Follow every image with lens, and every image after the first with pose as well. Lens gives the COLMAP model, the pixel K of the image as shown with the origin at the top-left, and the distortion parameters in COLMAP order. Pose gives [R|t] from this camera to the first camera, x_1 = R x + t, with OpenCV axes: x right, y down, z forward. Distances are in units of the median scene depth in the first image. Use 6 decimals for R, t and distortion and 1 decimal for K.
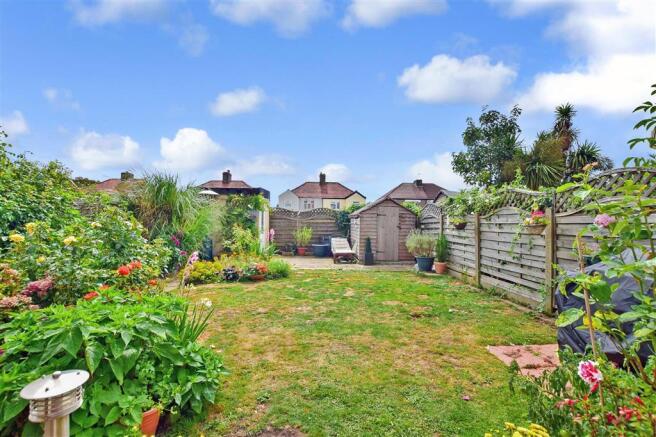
lens RADIAL K [[282.1, 0, 328.0], [0, 282.1, 218.5], [0, 0, 1]] dist [-0.000435, -0.000027]
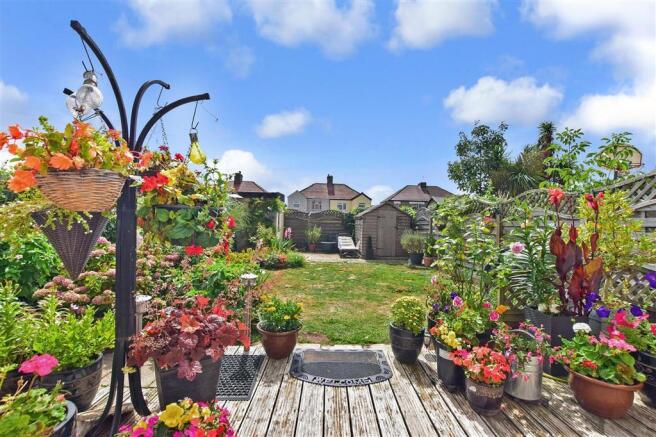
lens RADIAL K [[282.1, 0, 328.0], [0, 282.1, 218.5], [0, 0, 1]] dist [-0.000435, -0.000027]
pose [[0.999656, 0.013642, -0.022406, -0.005167], [-0.013644, 0.999907, 0.000073, -0.003876], [0.022405, 0.000232, 0.999749, -0.164023]]
